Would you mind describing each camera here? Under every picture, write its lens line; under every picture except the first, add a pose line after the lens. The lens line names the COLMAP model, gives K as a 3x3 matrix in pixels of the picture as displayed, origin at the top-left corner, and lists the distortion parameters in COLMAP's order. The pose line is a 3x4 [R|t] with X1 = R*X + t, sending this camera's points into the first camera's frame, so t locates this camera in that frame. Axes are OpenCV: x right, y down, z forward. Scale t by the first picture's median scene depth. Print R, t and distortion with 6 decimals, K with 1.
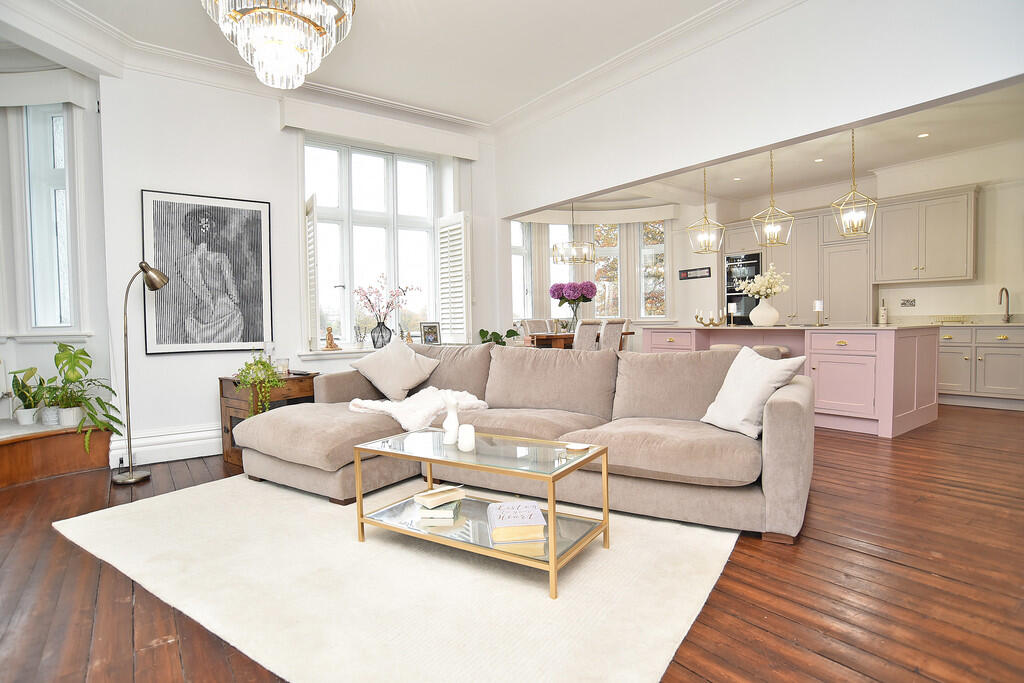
lens RADIAL K [[537.8, 0, 512.0], [0, 537.8, 341.5], [0, 0, 1]] dist [-0.097441, 0.040192]
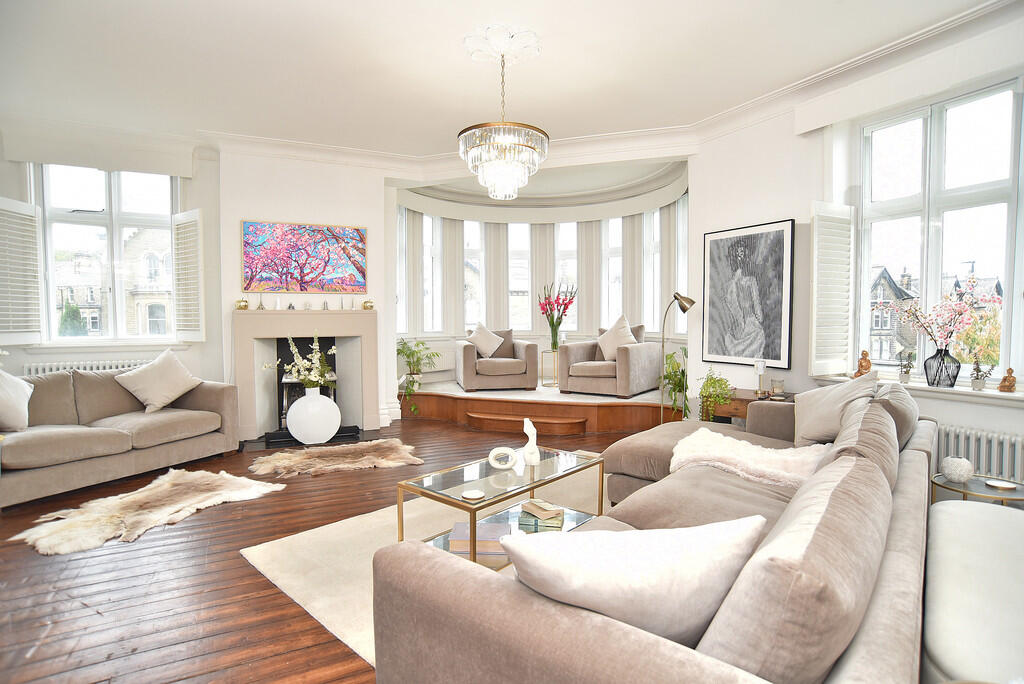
lens RADIAL K [[537.8, 0, 512.0], [0, 537.8, 342.0], [0, 0, 1]] dist [-0.097441, 0.040192]
pose [[-0.153265, 0.063631, -0.986134, 0.639222], [-0.029730, 0.997176, 0.068965, -0.095504], [0.987738, 0.039888, -0.150940, 0.691833]]
